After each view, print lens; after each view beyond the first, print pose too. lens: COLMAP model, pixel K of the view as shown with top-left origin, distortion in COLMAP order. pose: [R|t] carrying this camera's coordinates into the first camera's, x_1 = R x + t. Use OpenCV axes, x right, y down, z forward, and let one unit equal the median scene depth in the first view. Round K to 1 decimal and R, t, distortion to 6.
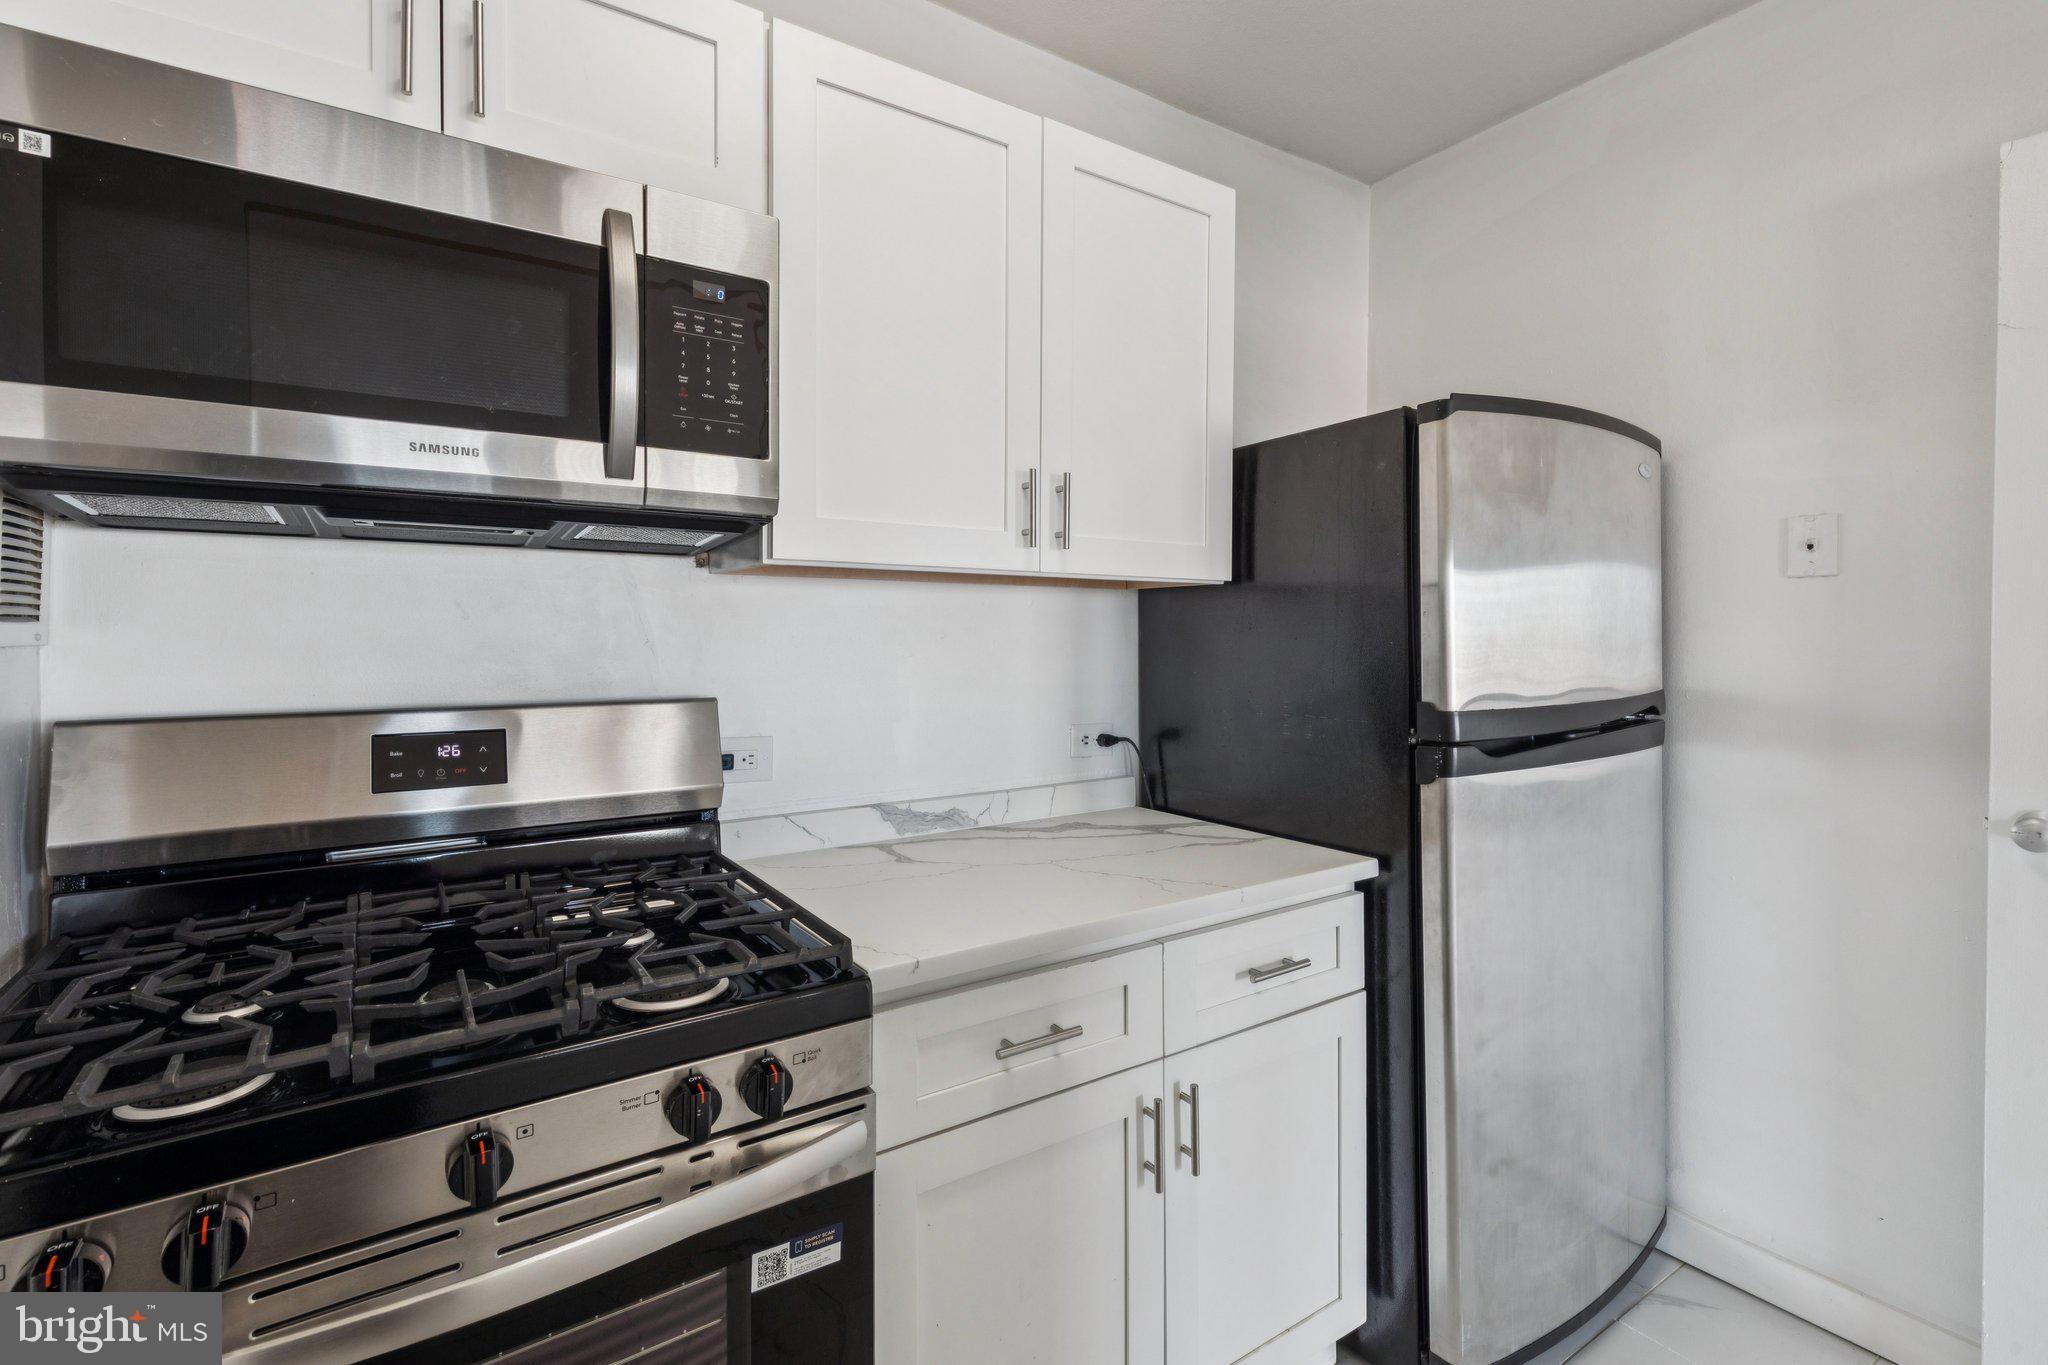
lens RADIAL K [[933.9, 0, 1042.0], [0, 933.9, 648.7], [0, 0, 1]] dist [0.000911, 0.000122]
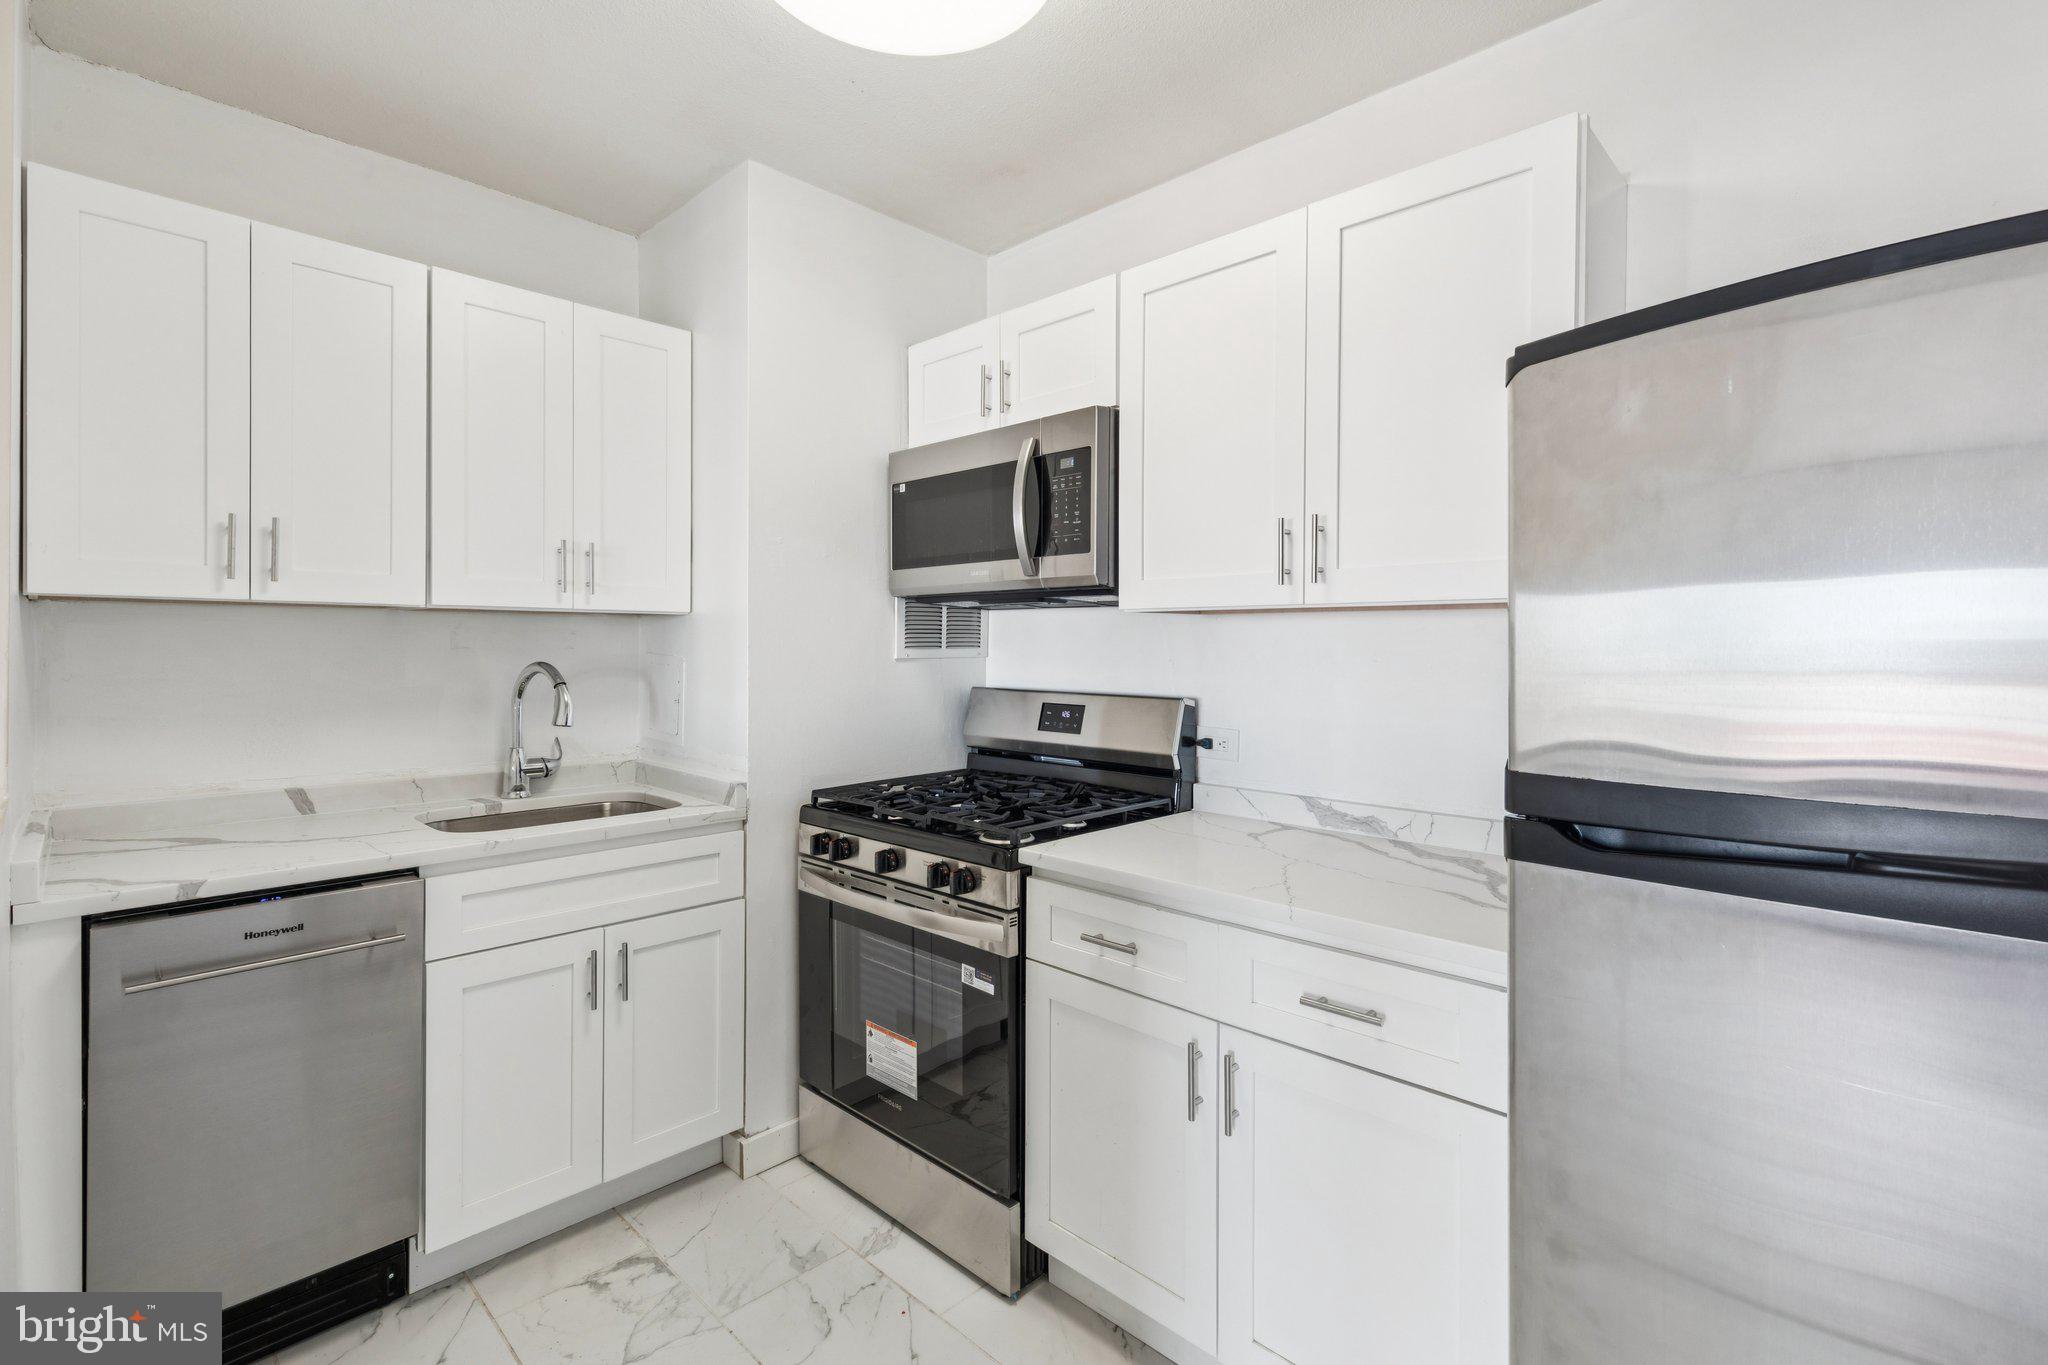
lens RADIAL K [[933.9, 0, 1042.0], [0, 933.9, 648.7], [0, 0, 1]] dist [0.000911, 0.000122]
pose [[0.205777, 0.006051, -0.978580, 1.299821], [-0.016403, 0.999862, 0.002734, -0.032503], [0.978461, 0.015489, 0.205848, 0.564068]]
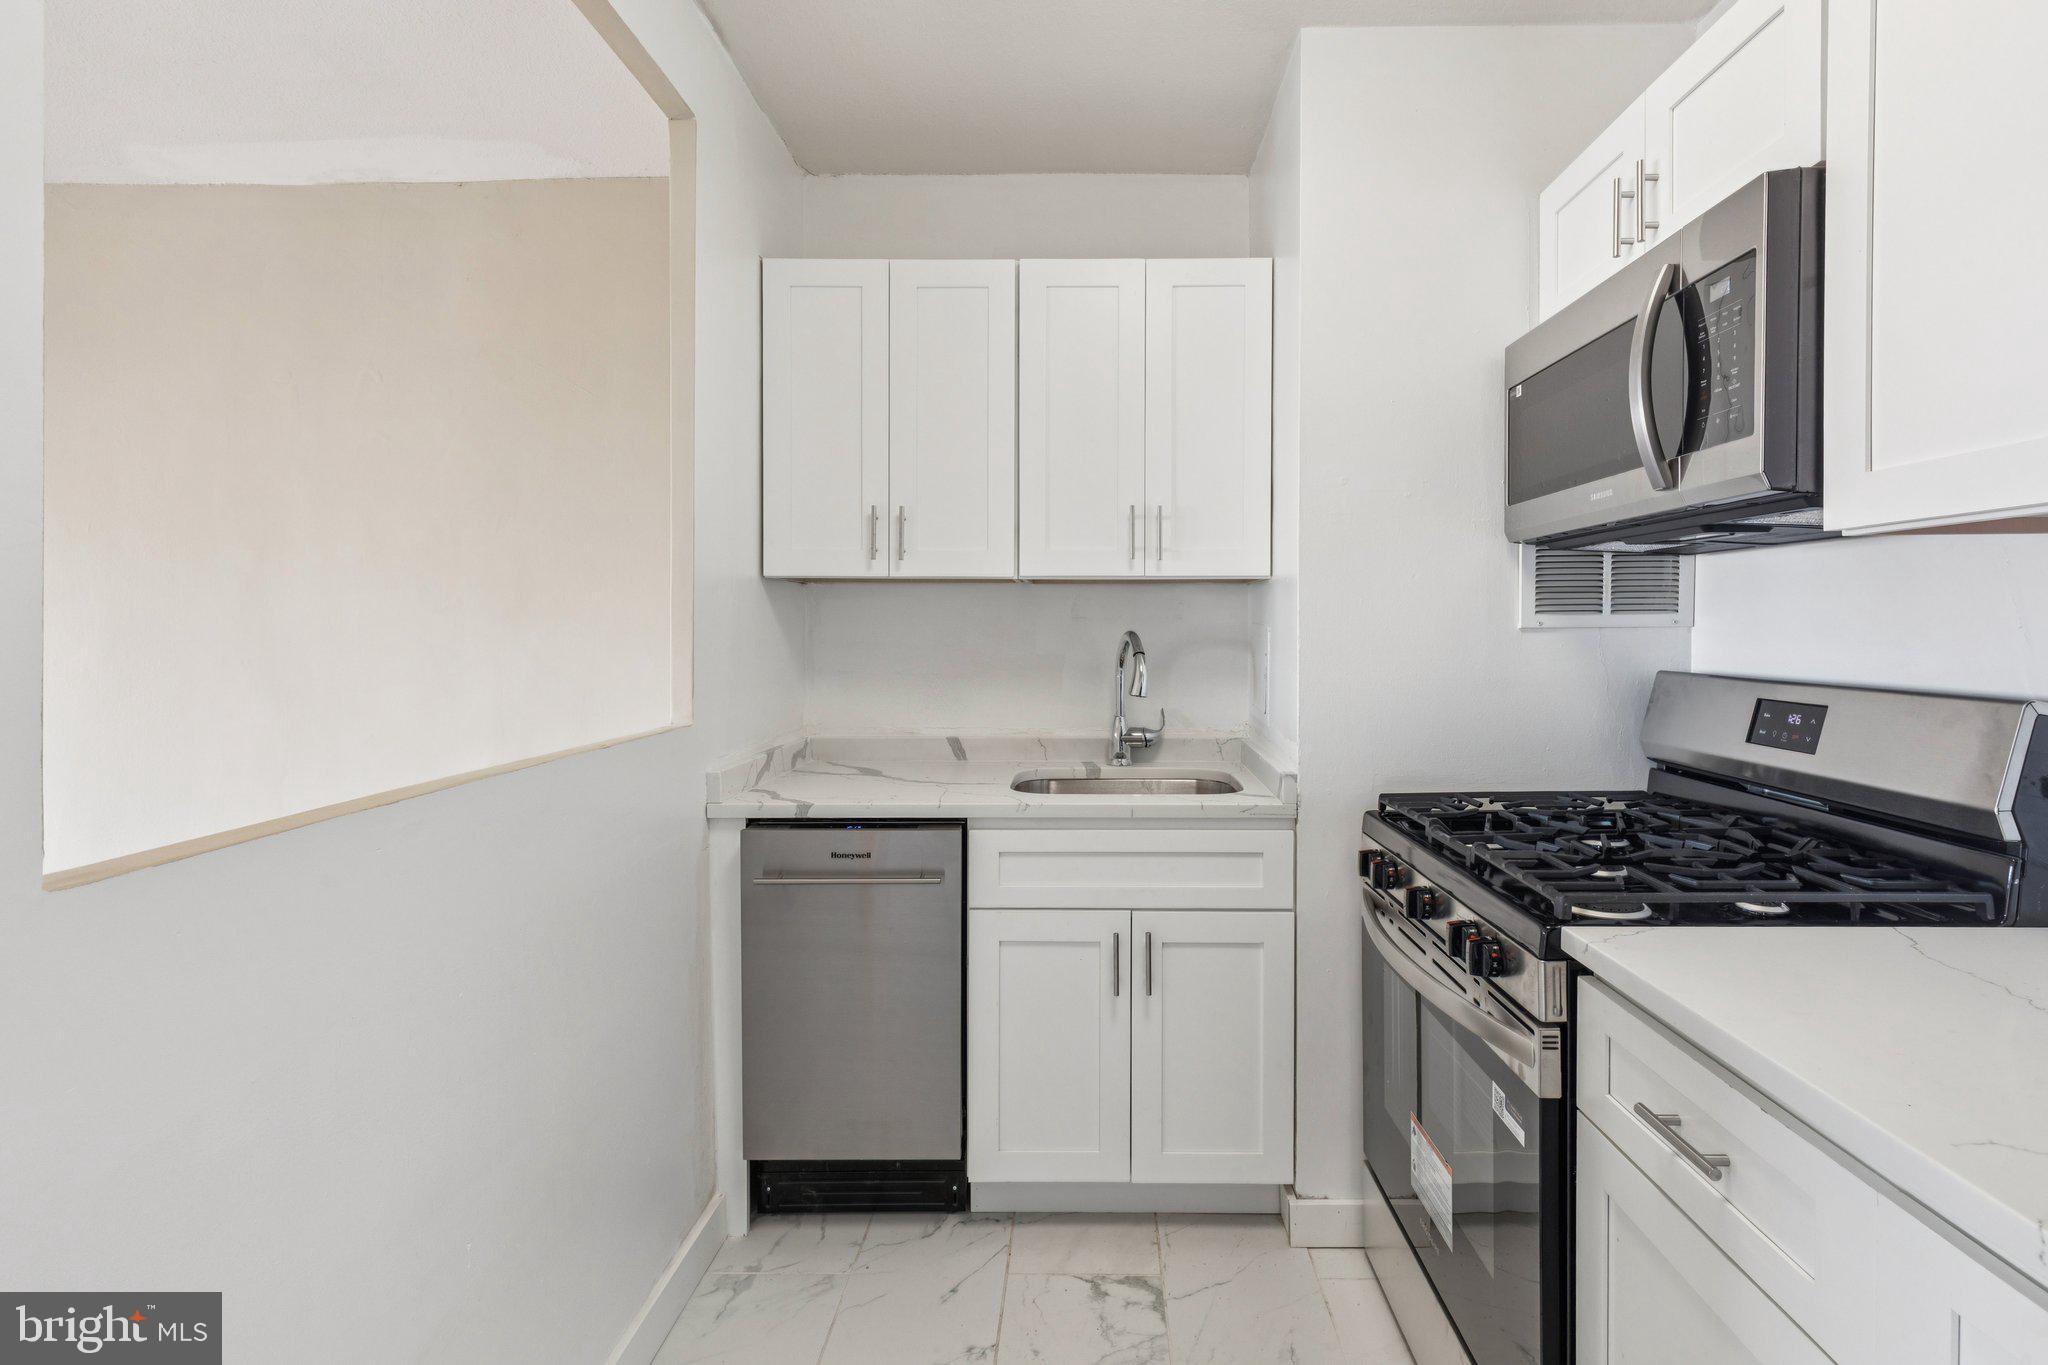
lens RADIAL K [[959.5, 0, 1079.8], [0, 959.5, 633.5], [0, 0, 1]] dist [0.001705, -0.000079]
pose [[-0.574186, 0.008466, -0.818681, 0.885656], [-0.008304, 0.999835, 0.016163, -0.009564], [0.818683, 0.016079, -0.574021, 0.984344]]
